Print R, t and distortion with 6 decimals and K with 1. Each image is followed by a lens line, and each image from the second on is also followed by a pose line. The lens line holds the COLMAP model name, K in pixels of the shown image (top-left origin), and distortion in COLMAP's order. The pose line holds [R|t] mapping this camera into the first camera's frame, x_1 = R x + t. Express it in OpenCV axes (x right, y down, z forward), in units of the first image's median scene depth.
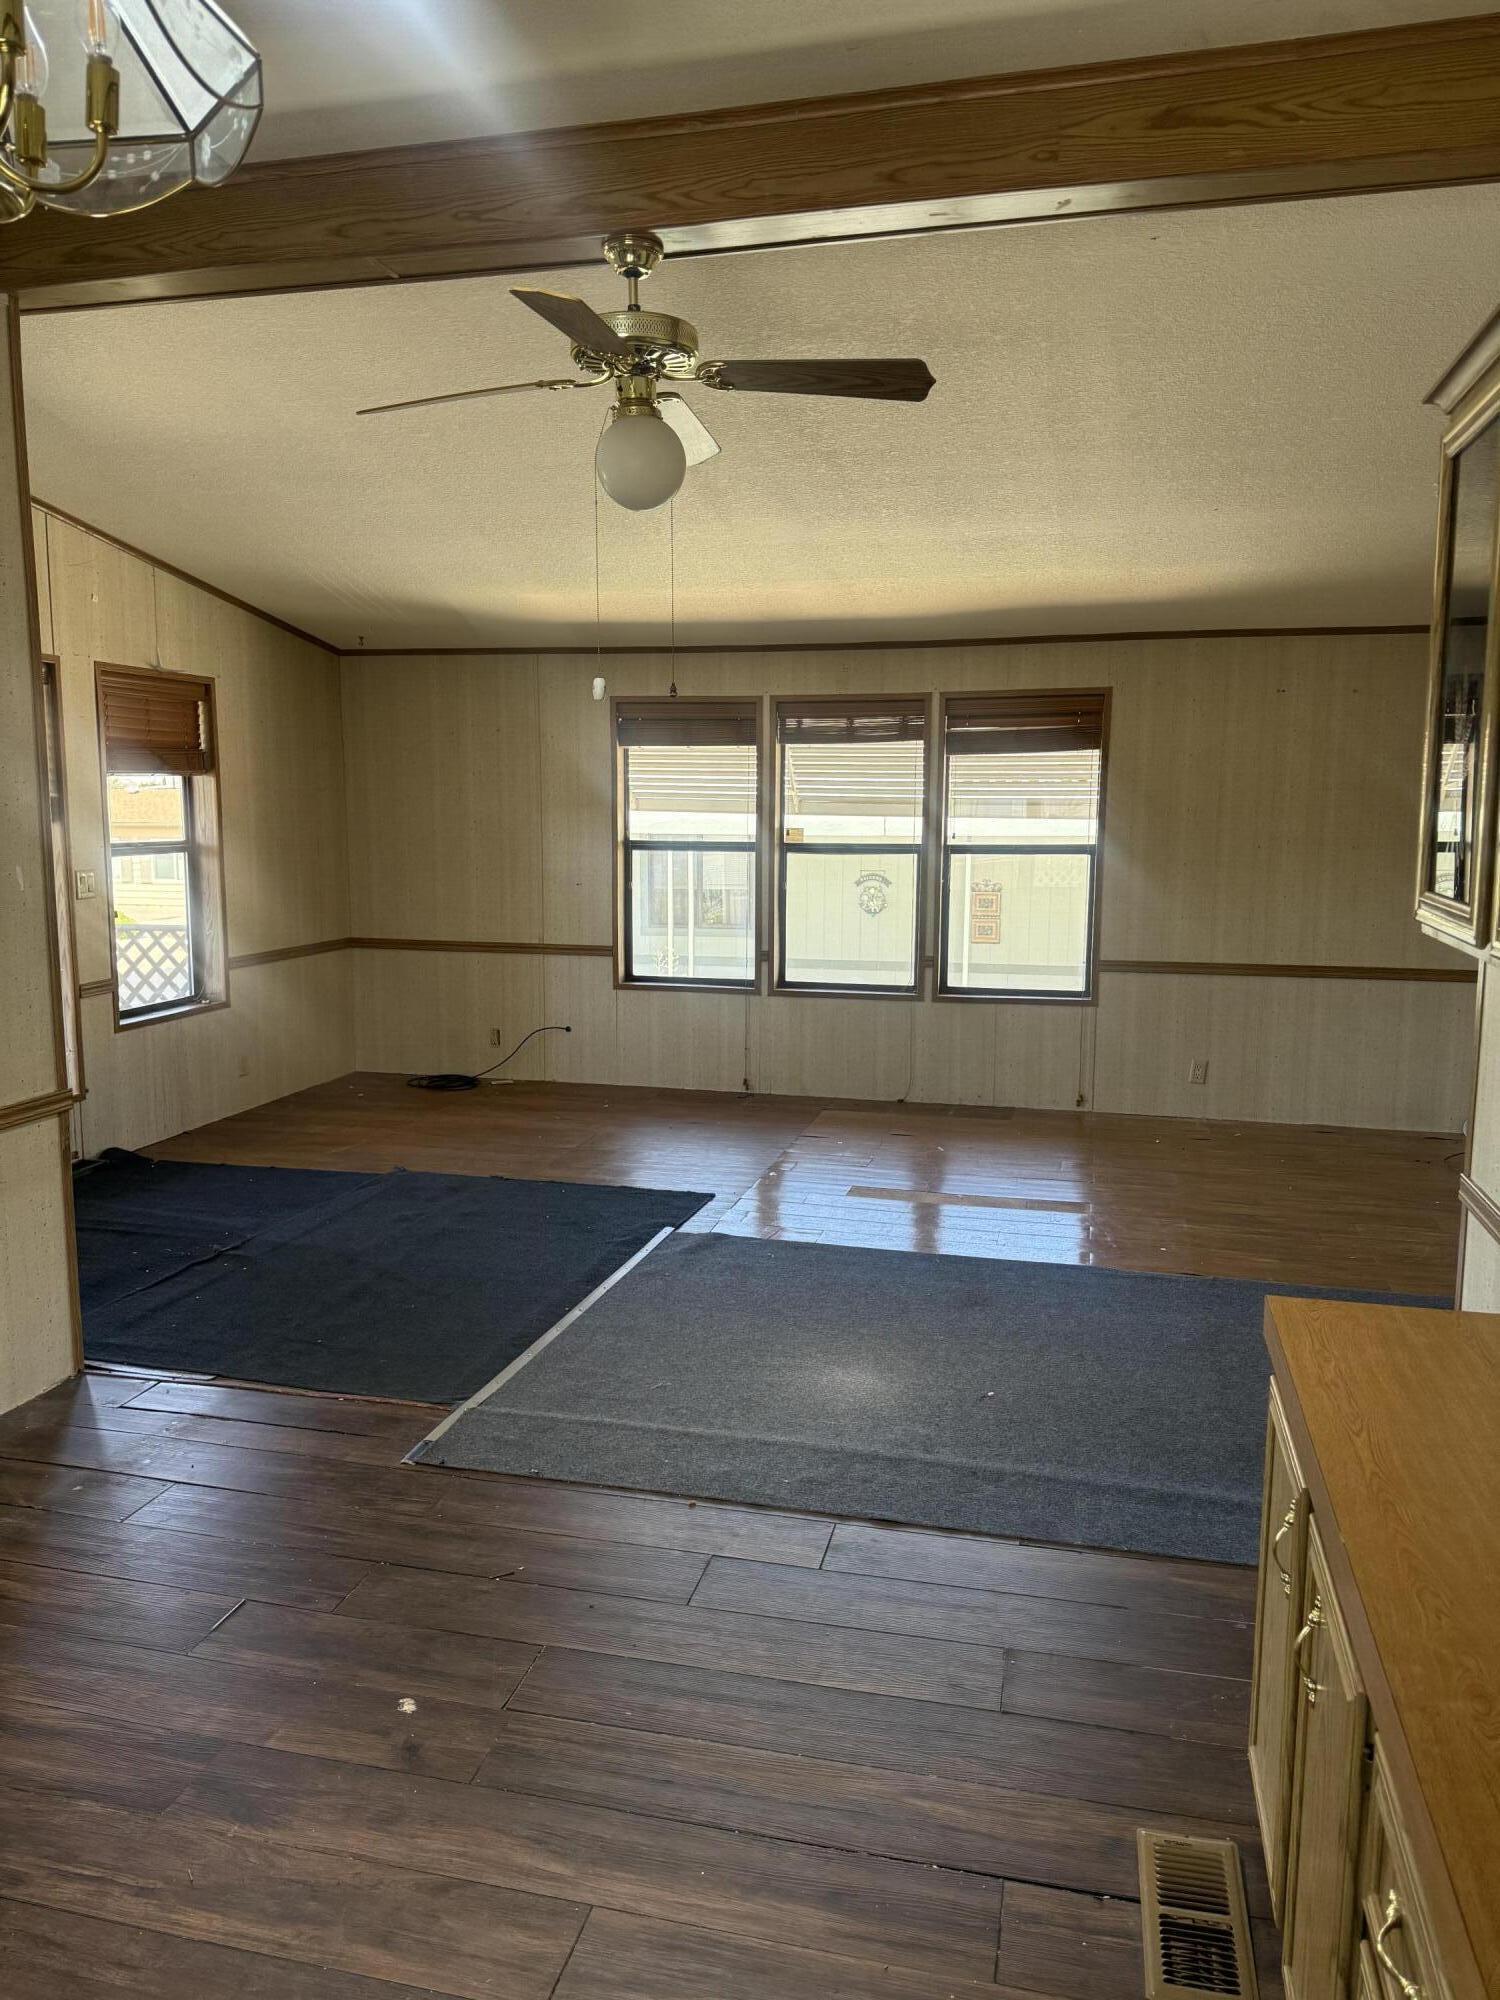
lens RADIAL K [[1376.5, 0, 749.8], [0, 1376.5, 988.9], [0, 0, 1]] dist [0.047149, -0.065116]
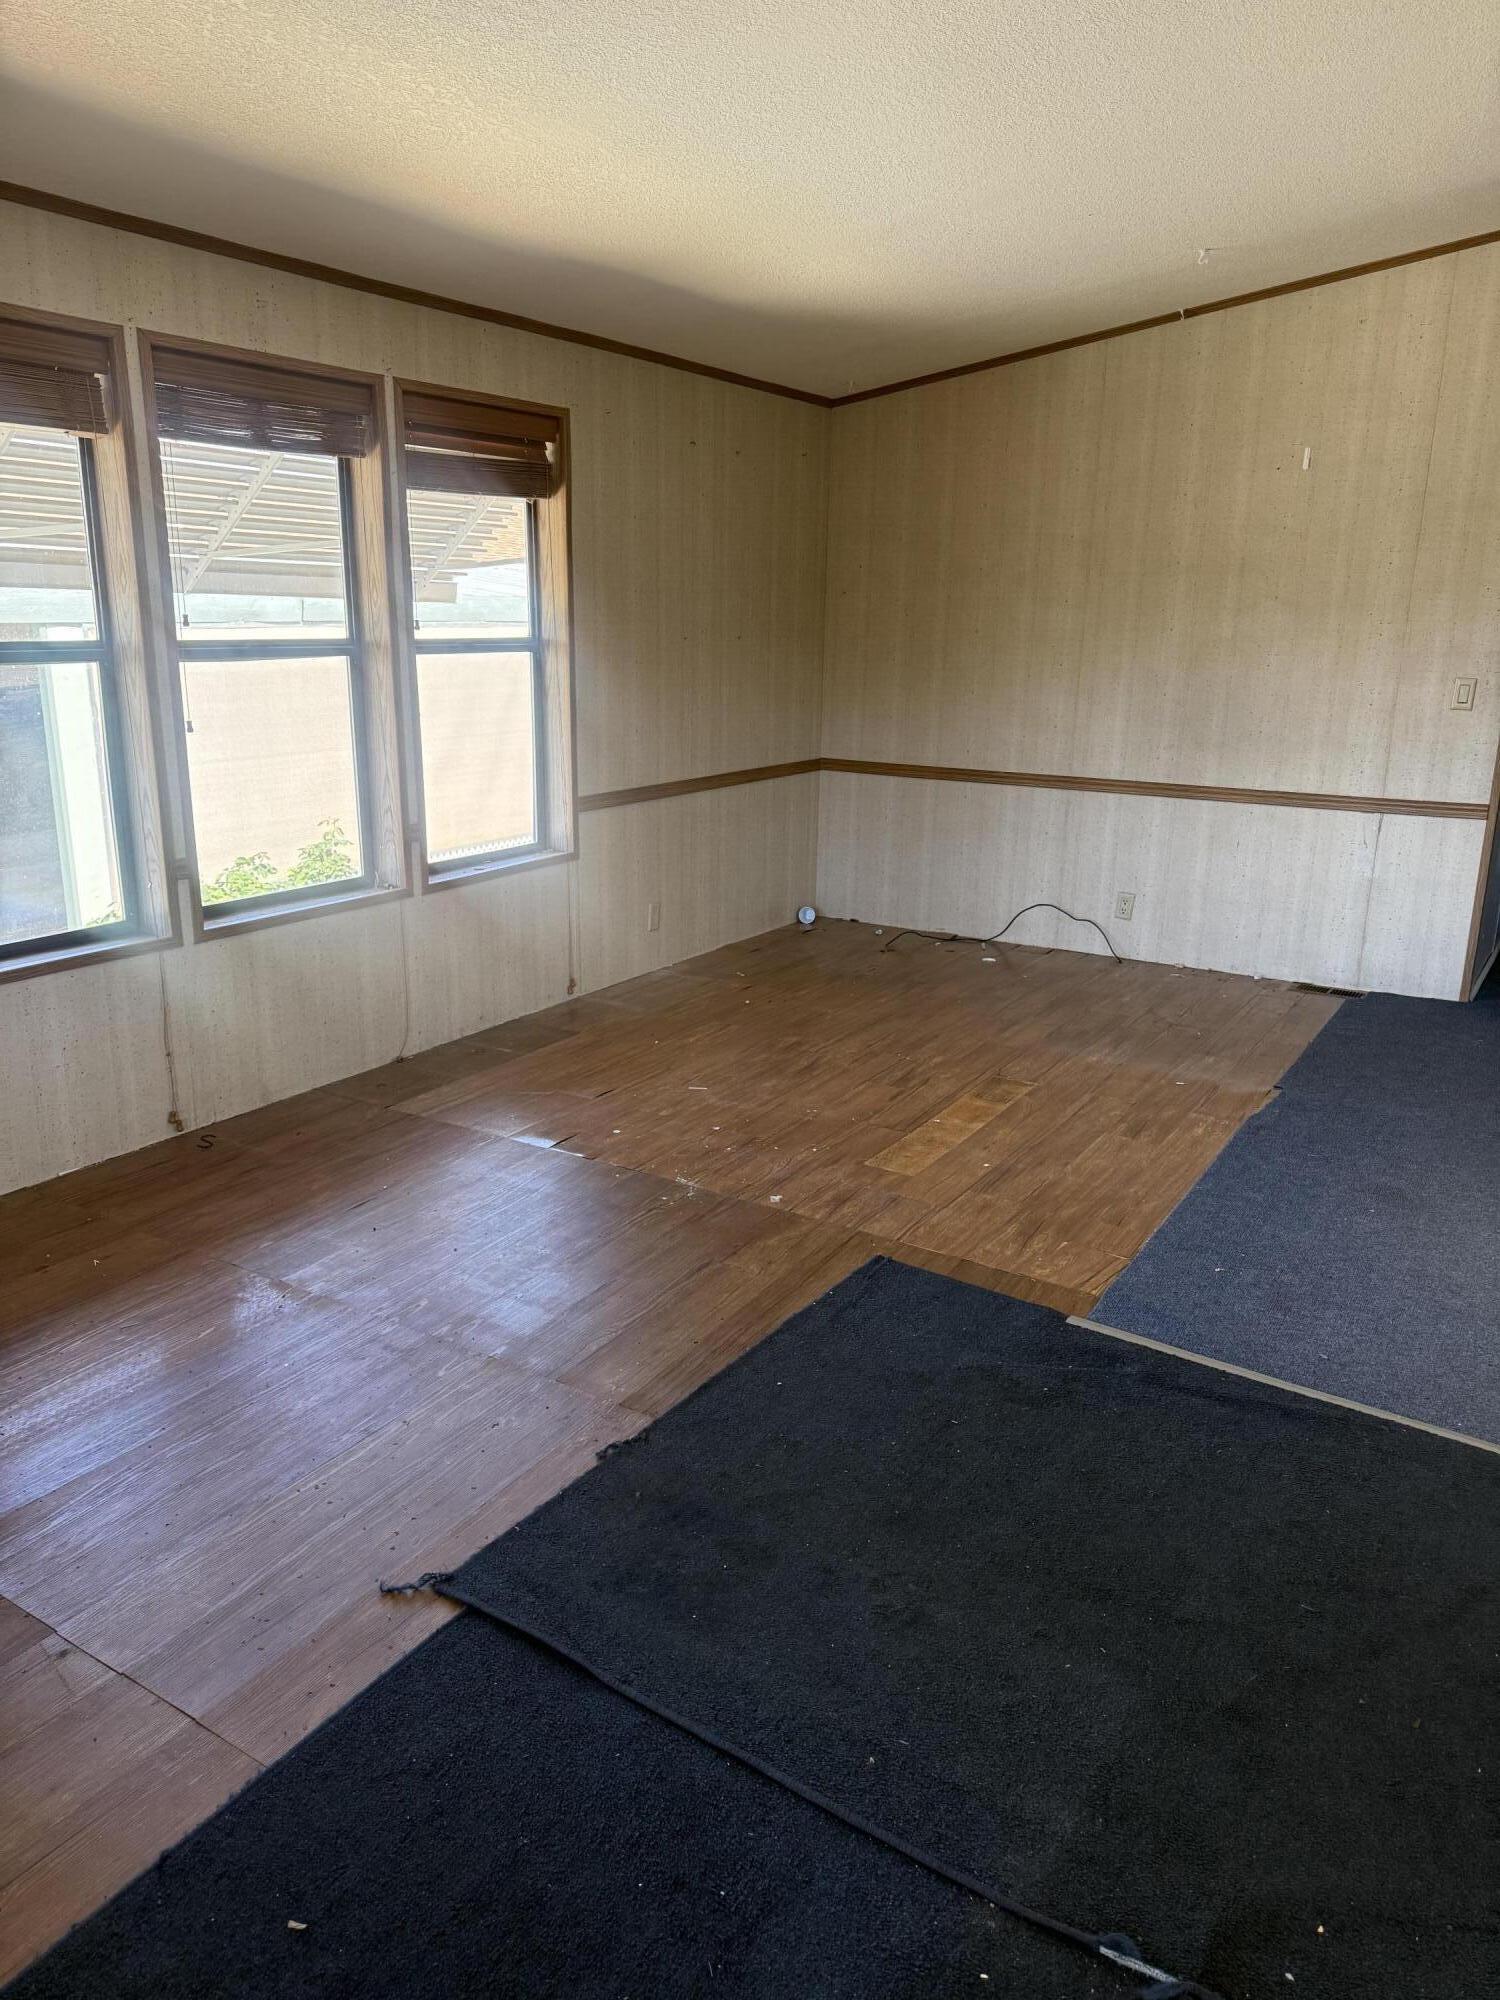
lens RADIAL K [[1398.6, 0, 738.6], [0, 1398.6, 1000.8], [0, 0, 1]] dist [0.047446, -0.046126]
pose [[0.325202, -0.254796, 0.910671, -0.437197], [0.115399, 0.966512, 0.229210, -0.077581], [-0.938577, 0.030551, 0.343715, 0.660217]]
